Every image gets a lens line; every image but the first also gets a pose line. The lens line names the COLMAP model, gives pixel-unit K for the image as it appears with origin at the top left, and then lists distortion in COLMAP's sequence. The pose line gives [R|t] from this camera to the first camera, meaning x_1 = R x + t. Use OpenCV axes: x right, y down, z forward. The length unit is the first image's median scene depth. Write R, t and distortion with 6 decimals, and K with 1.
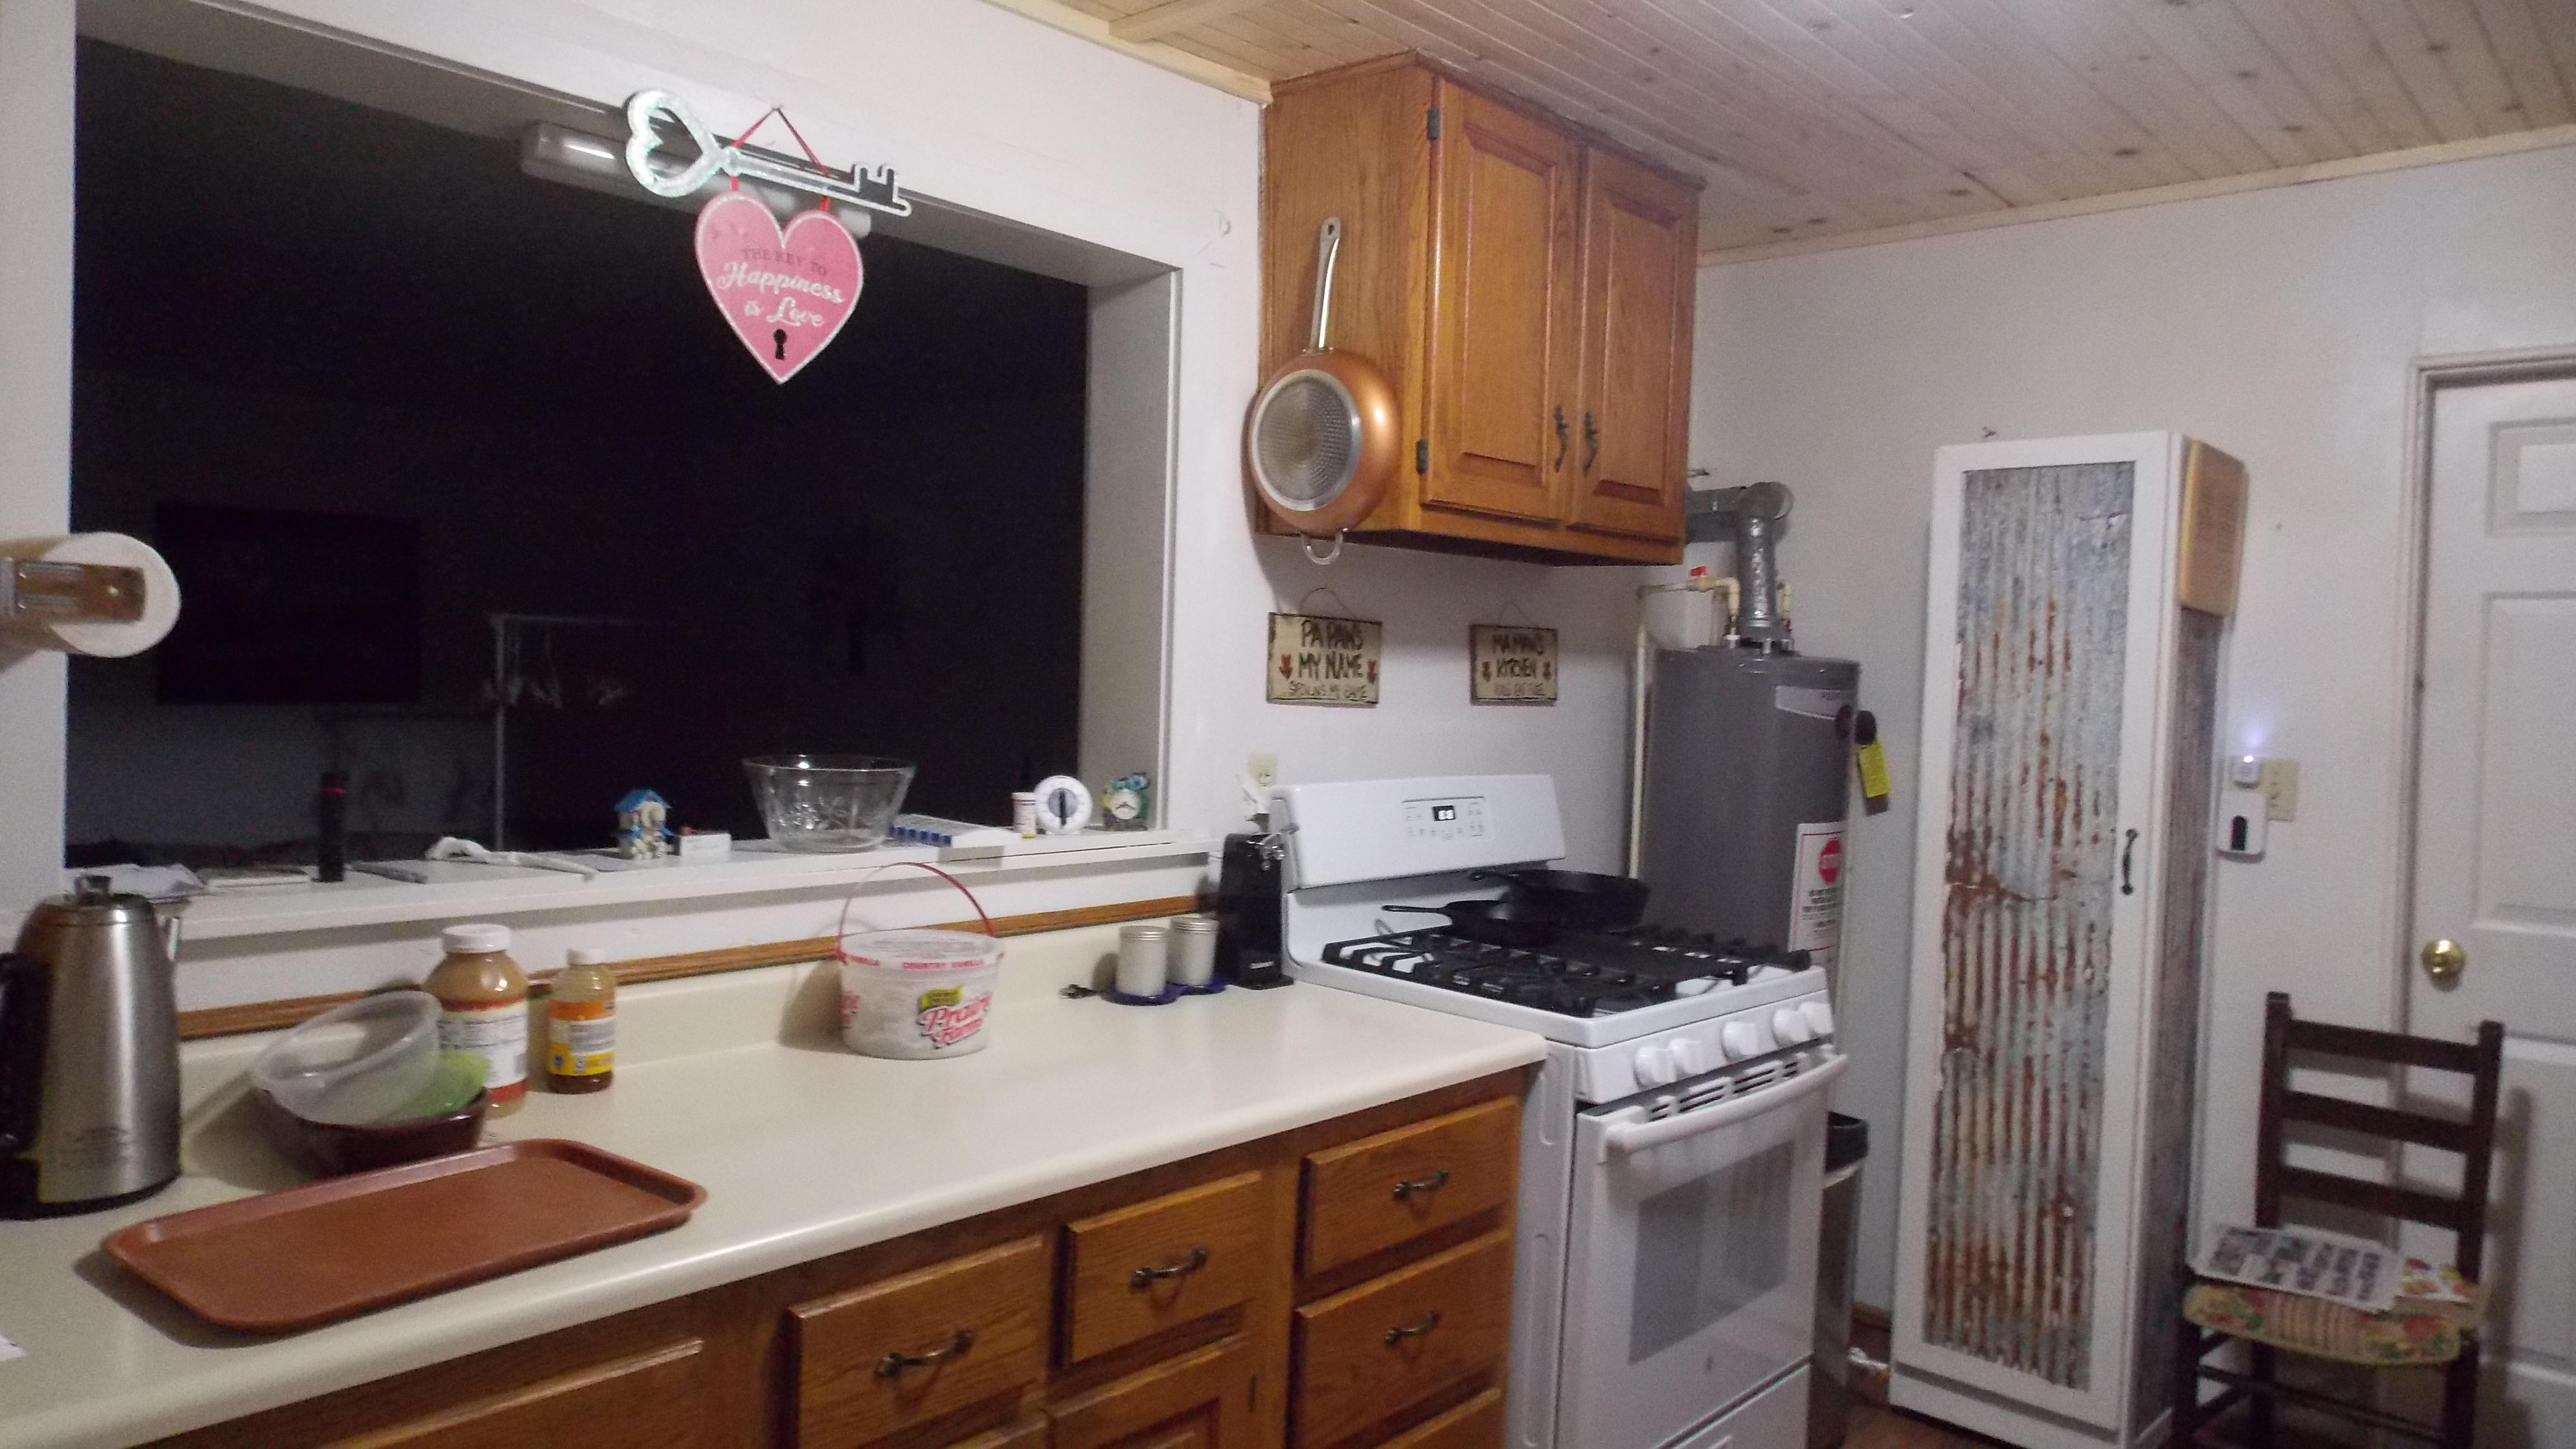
lens RADIAL K [[1688.1, 0, 1285.9], [0, 1688.1, 724.0], [0, 0, 1]] dist [0.011506, -0.004768]
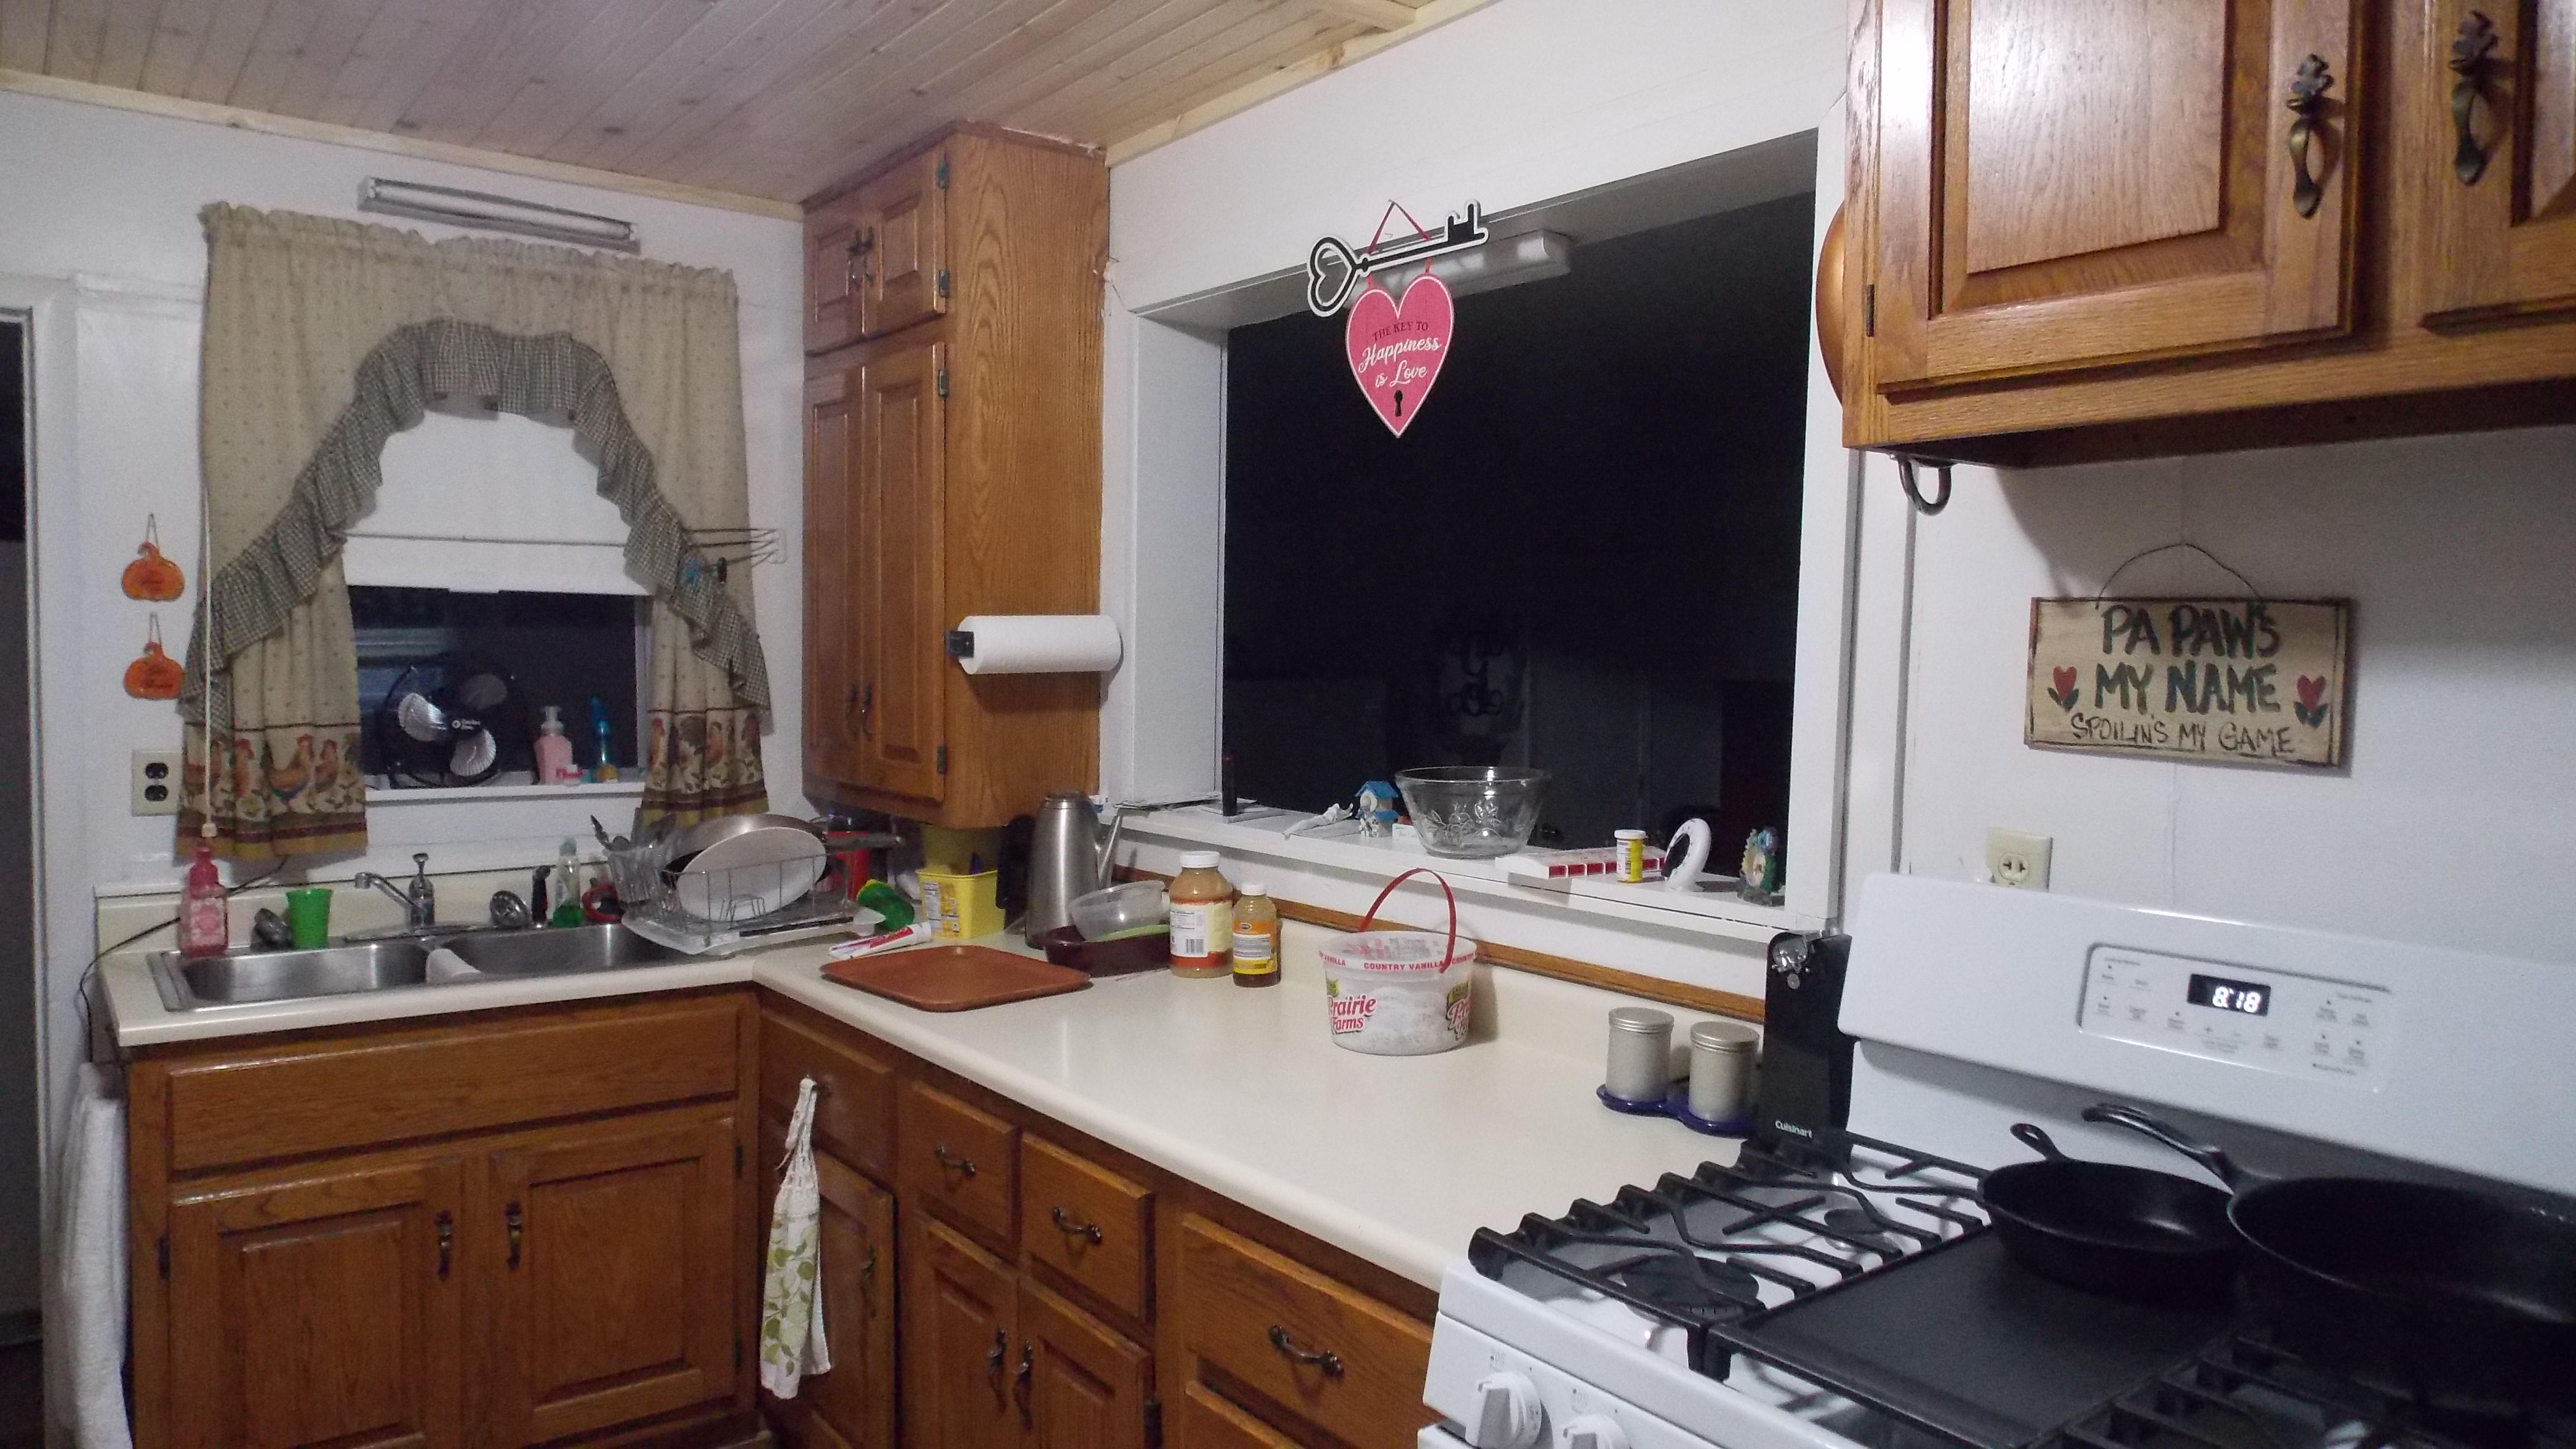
lens RADIAL K [[1688.1, 0, 1286.1], [0, 1688.1, 724.9], [0, 0, 1]] dist [0.011506, -0.004768]
pose [[-0.179670, 0.015946, -0.983598, 0.632709], [-0.050599, 0.998395, 0.025428, -0.022772], [0.982425, 0.054338, -0.178575, 0.847875]]
